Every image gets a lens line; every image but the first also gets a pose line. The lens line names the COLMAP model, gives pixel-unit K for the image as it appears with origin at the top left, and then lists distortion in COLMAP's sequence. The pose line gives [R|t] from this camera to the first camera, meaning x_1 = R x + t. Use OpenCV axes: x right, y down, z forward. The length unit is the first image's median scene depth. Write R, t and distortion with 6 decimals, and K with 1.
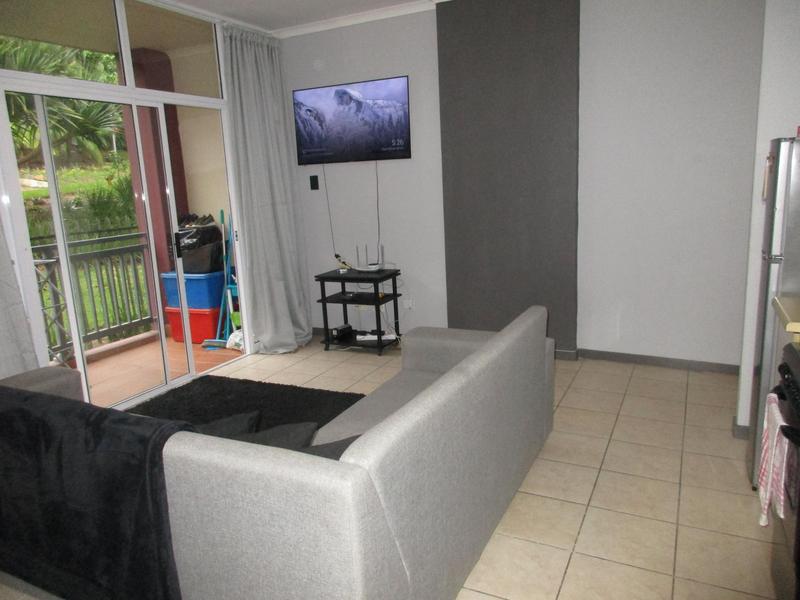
lens RADIAL K [[587.3, 0, 400.0], [0, 587.3, 300.0], [0, 0, 1]] dist [-0.009006, -0.000279]
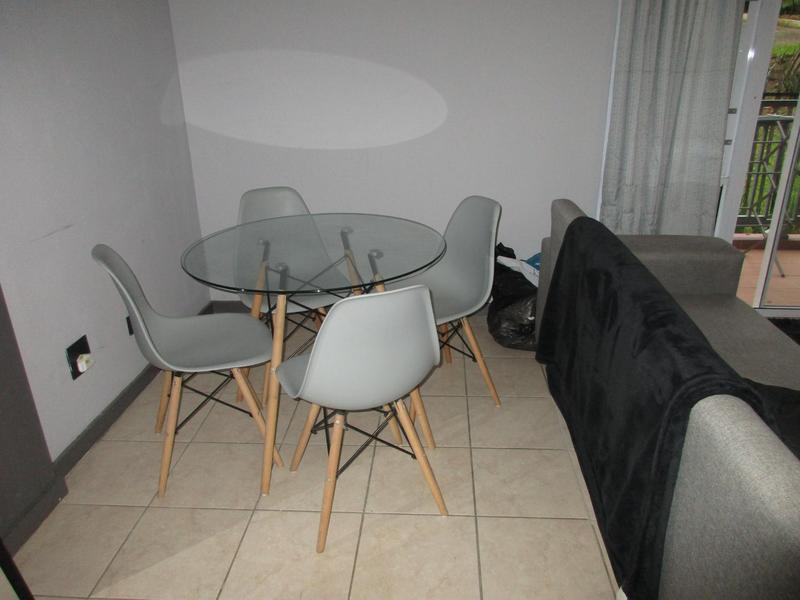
lens RADIAL K [[587.3, 0, 400.0], [0, 587.3, 300.0], [0, 0, 1]] dist [-0.009006, -0.000279]
pose [[0.402261, 0.387199, -0.829616, -0.049749], [-0.187009, 0.921809, 0.339551, -0.024234], [0.896222, 0.018558, 0.443218, 0.542727]]
